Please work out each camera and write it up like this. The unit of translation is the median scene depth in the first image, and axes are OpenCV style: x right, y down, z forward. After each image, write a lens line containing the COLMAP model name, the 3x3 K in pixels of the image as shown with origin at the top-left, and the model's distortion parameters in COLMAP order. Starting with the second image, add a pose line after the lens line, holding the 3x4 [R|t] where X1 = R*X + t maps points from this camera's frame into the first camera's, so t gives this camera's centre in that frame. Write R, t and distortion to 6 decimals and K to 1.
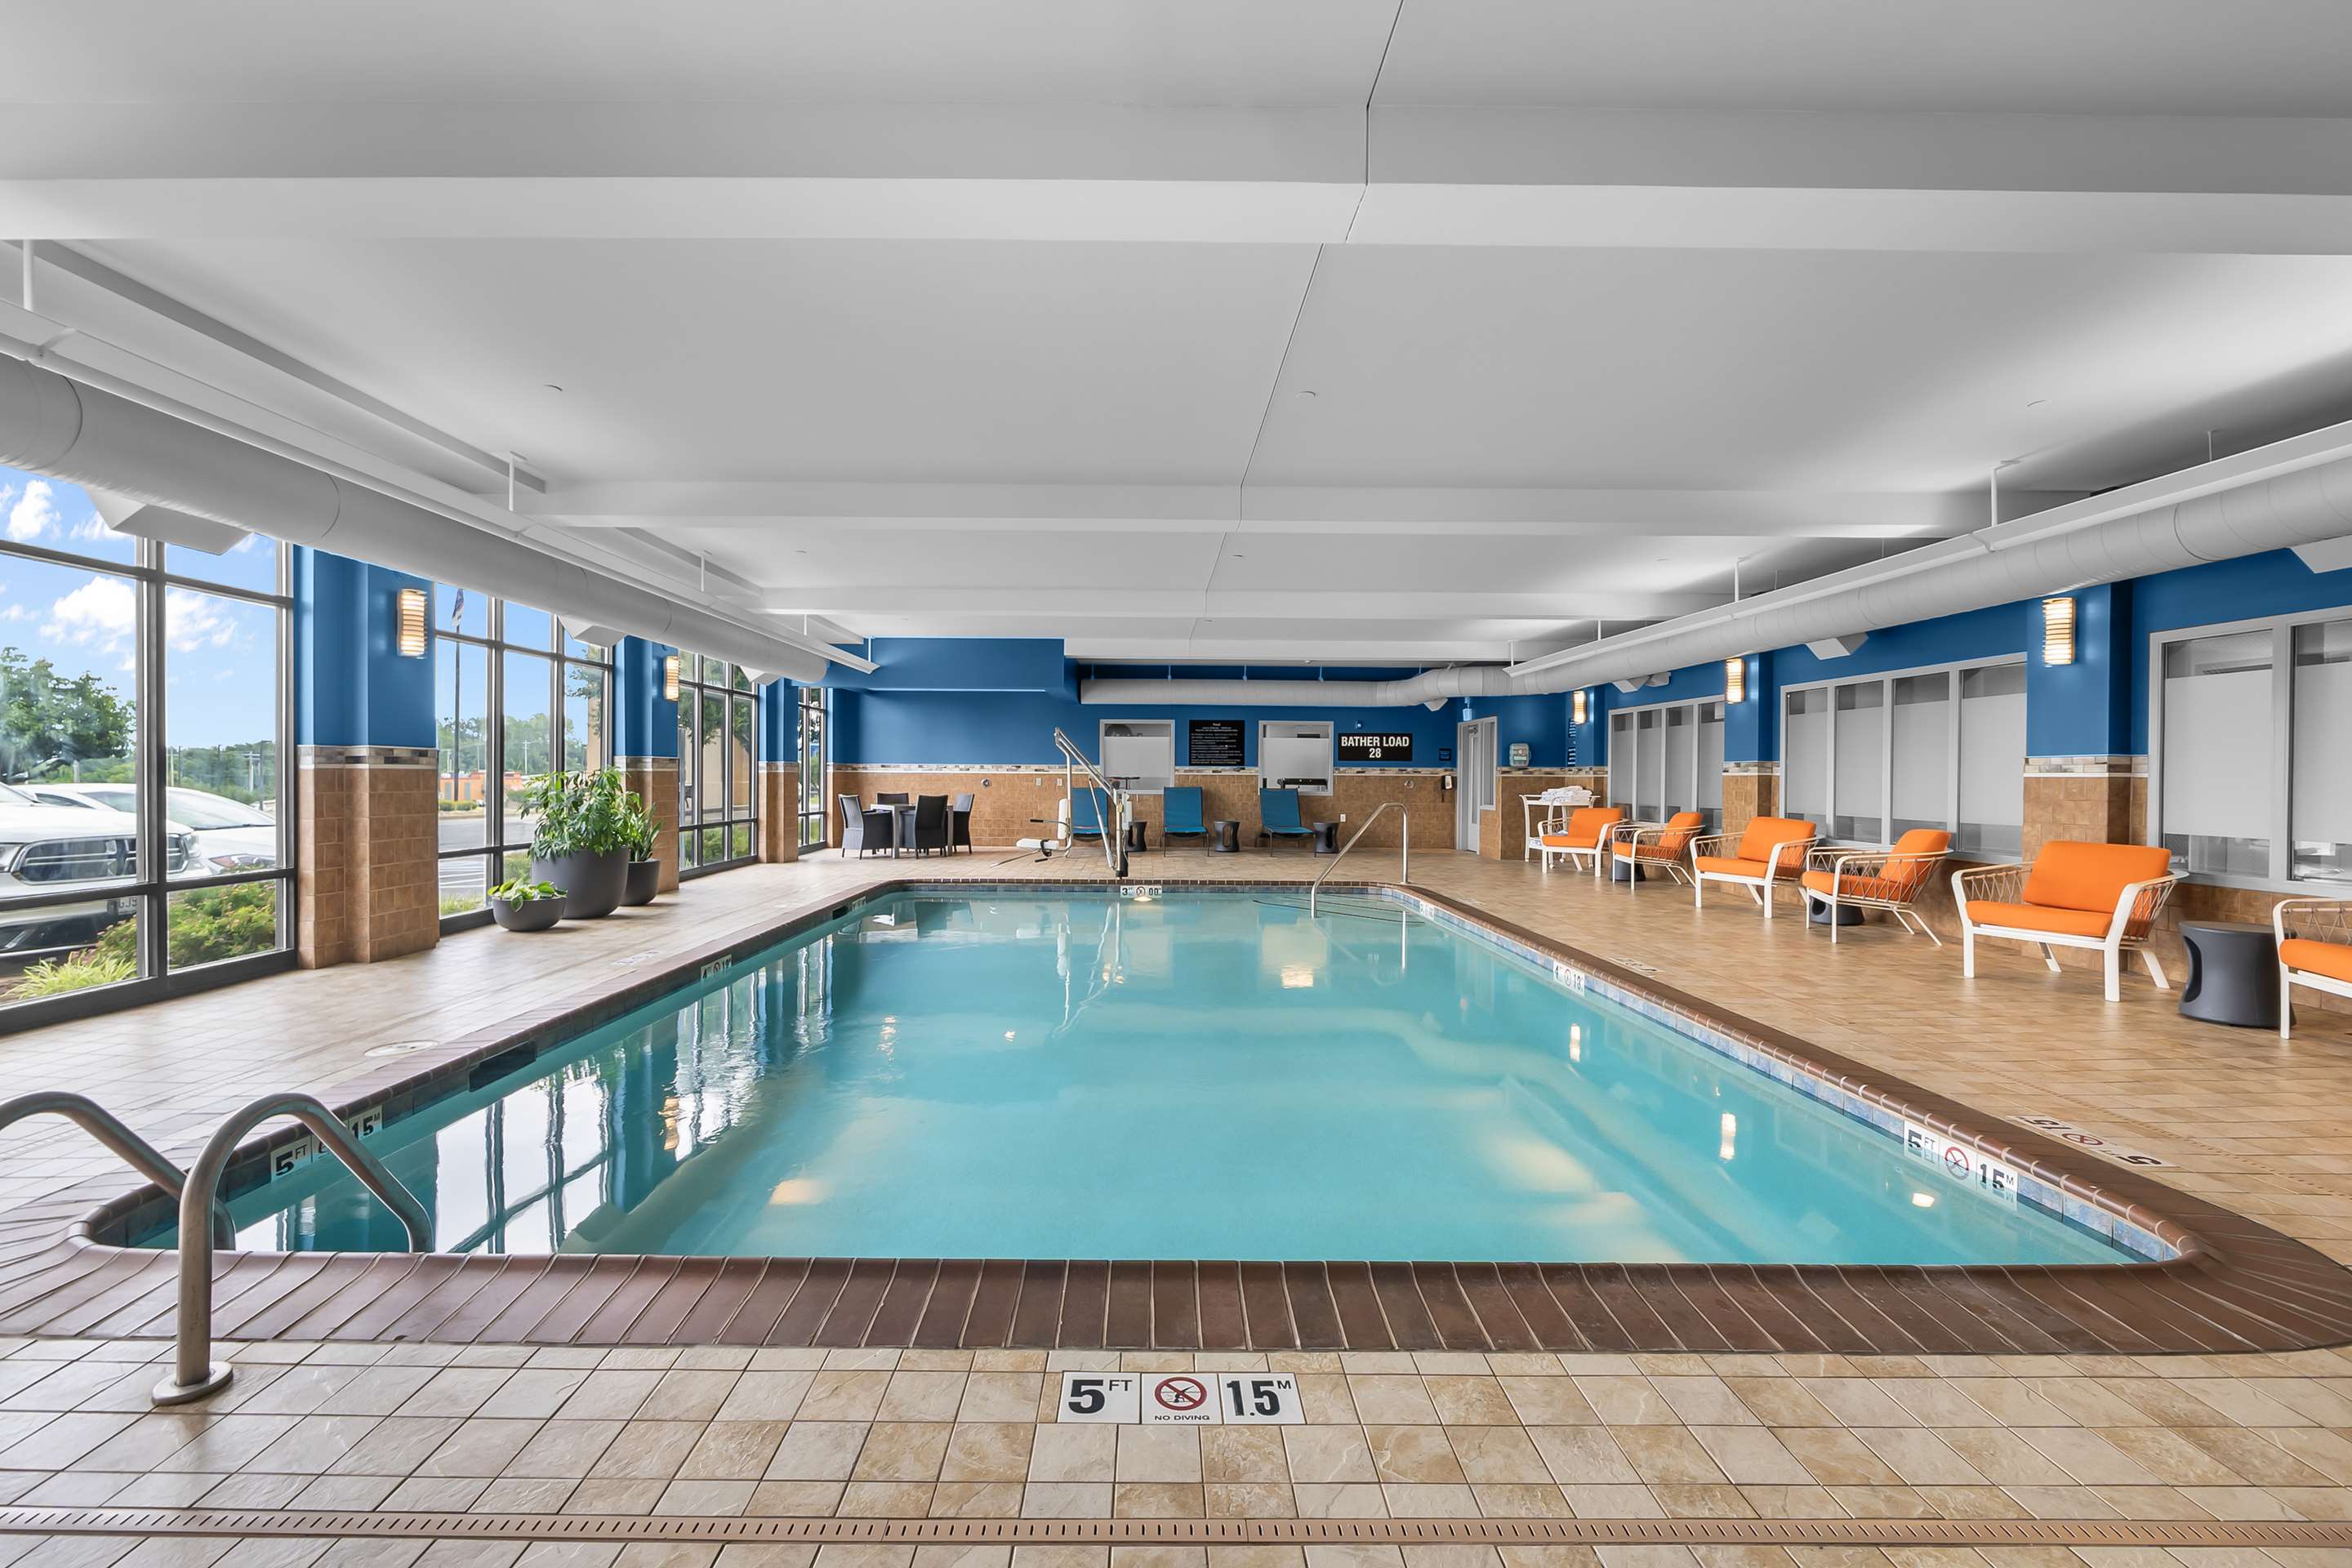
lens RADIAL K [[1035.7, 0, 1174.8], [0, 1035.7, 788.5], [0, 0, 1]] dist [-0.008242, 0.001174]
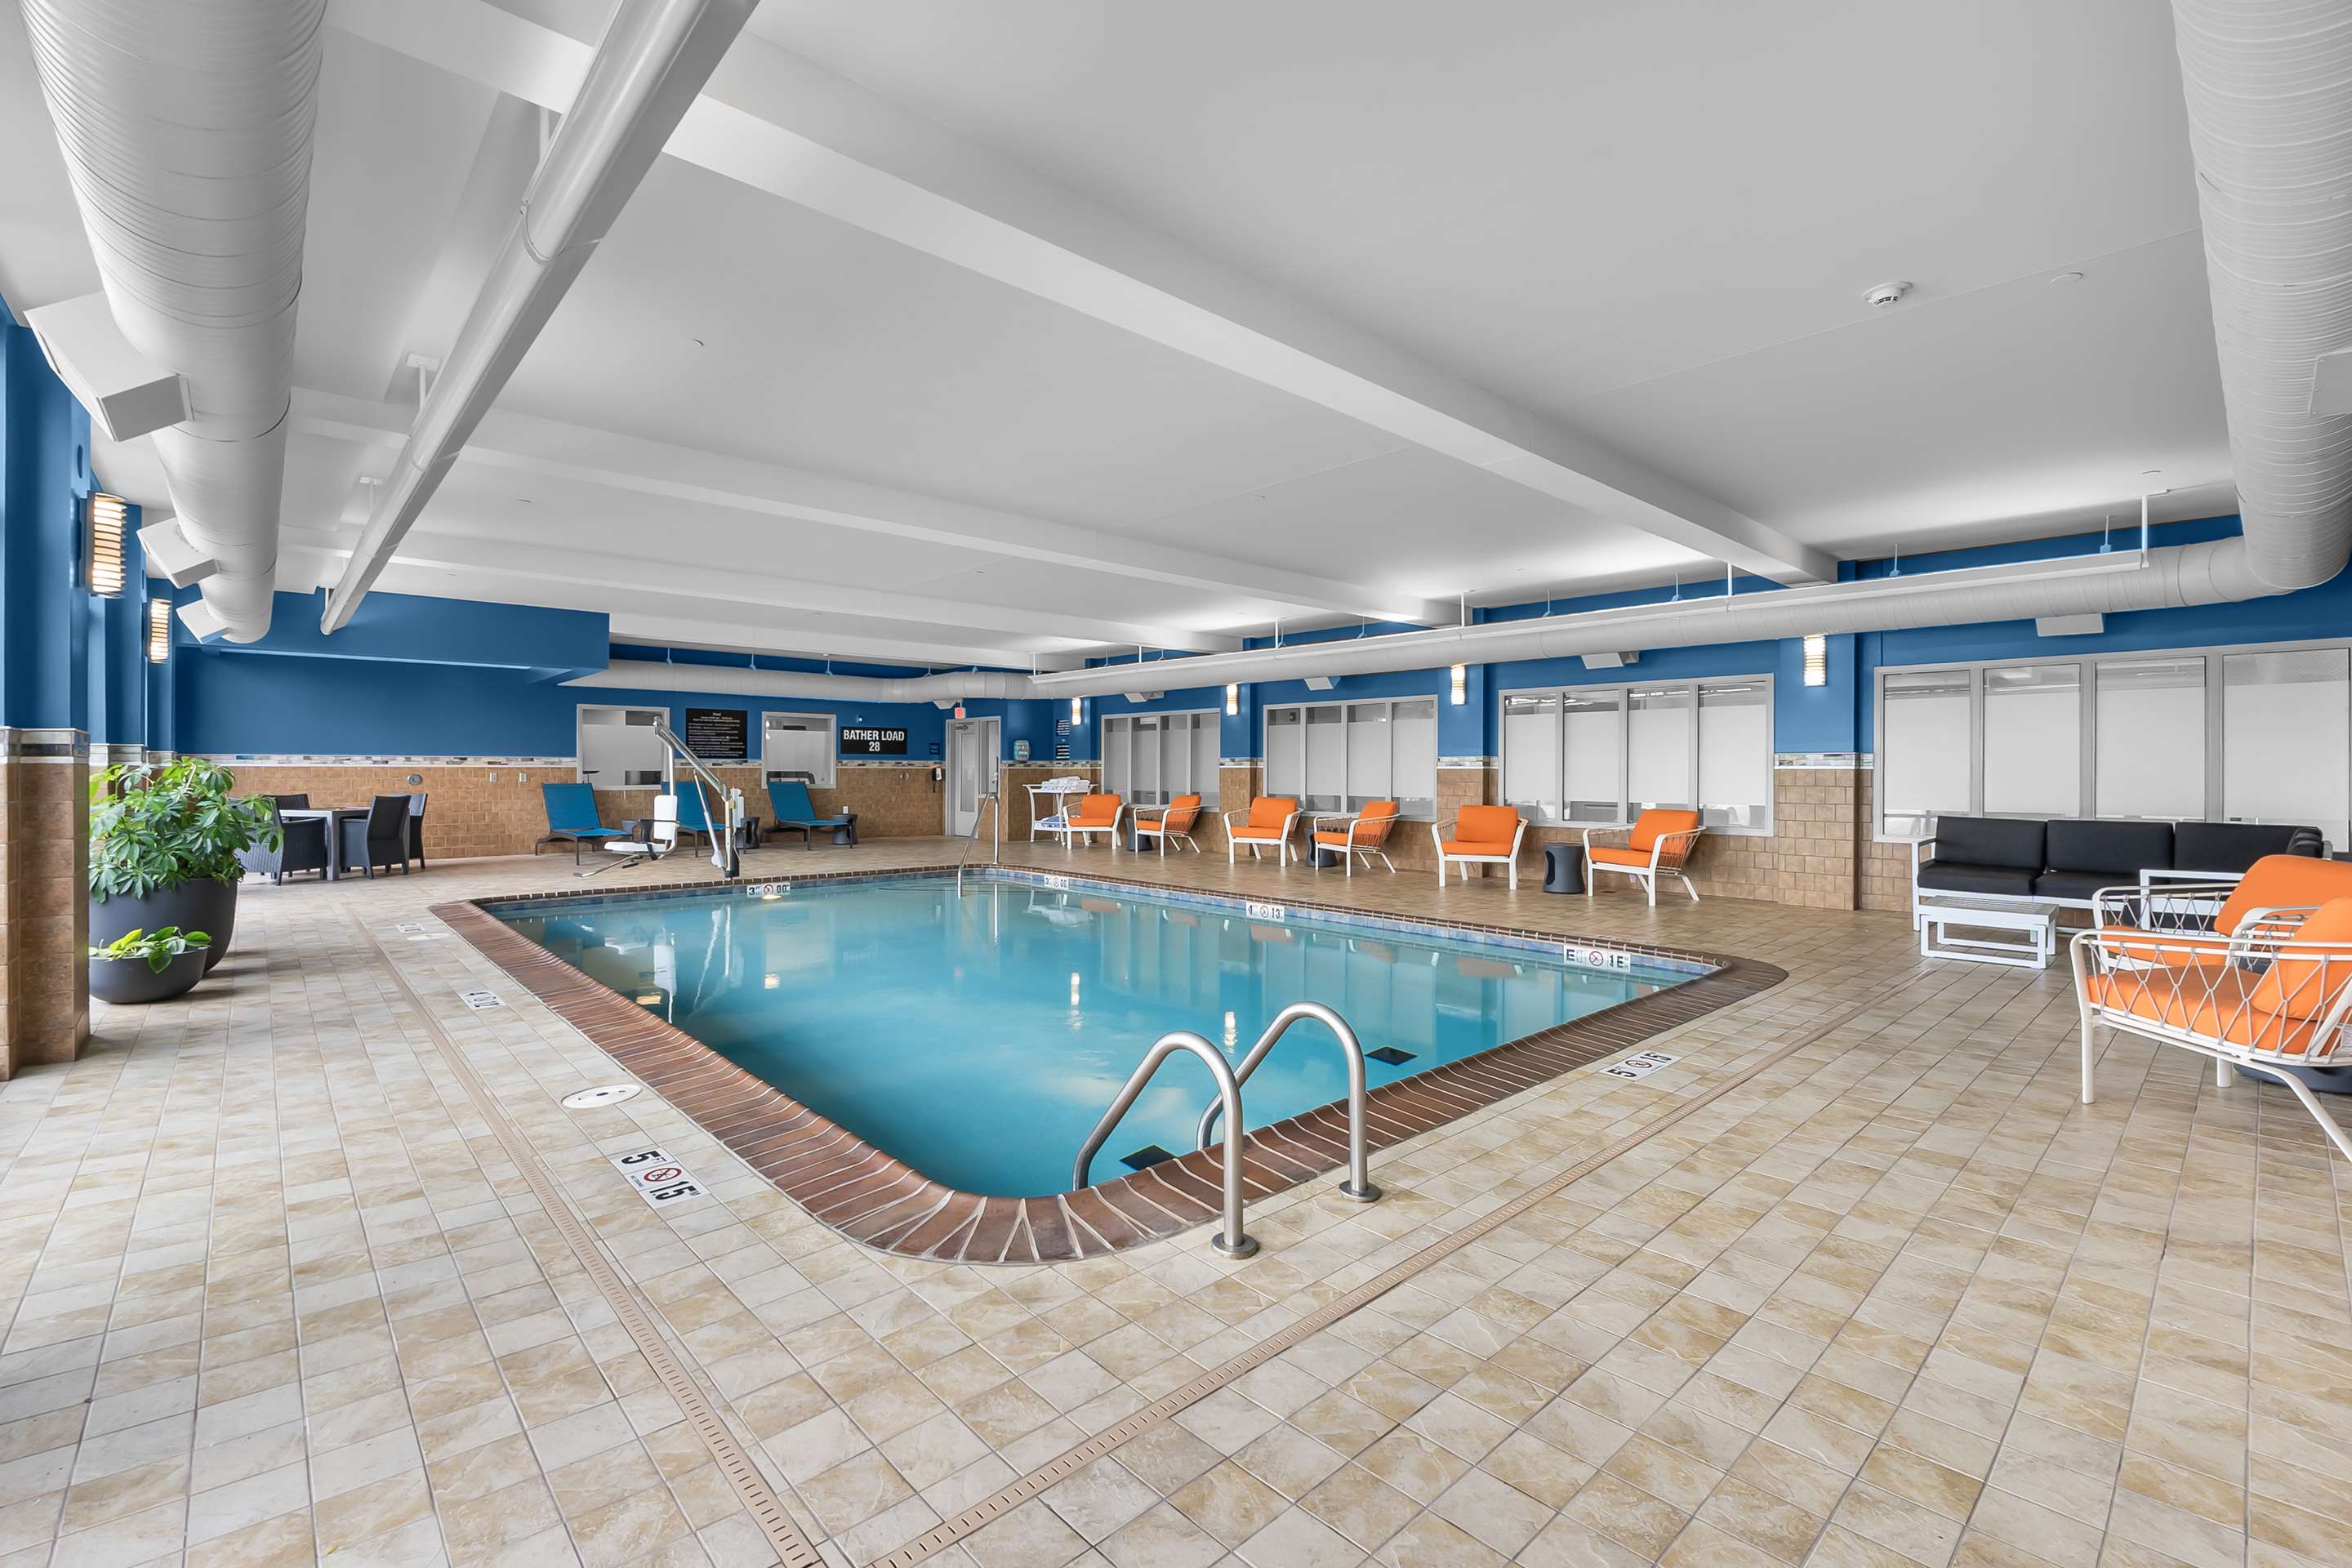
lens RADIAL K [[1035.7, 0, 1223.4], [0, 1035.7, 771.2], [0, 0, 1]] dist [-0.008242, 0.001174]
pose [[0.715714, -0.005190, 0.698375, -0.348335], [0.010600, 0.999938, -0.003431, -0.002764], [-0.698313, 0.009858, 0.715724, 0.012576]]
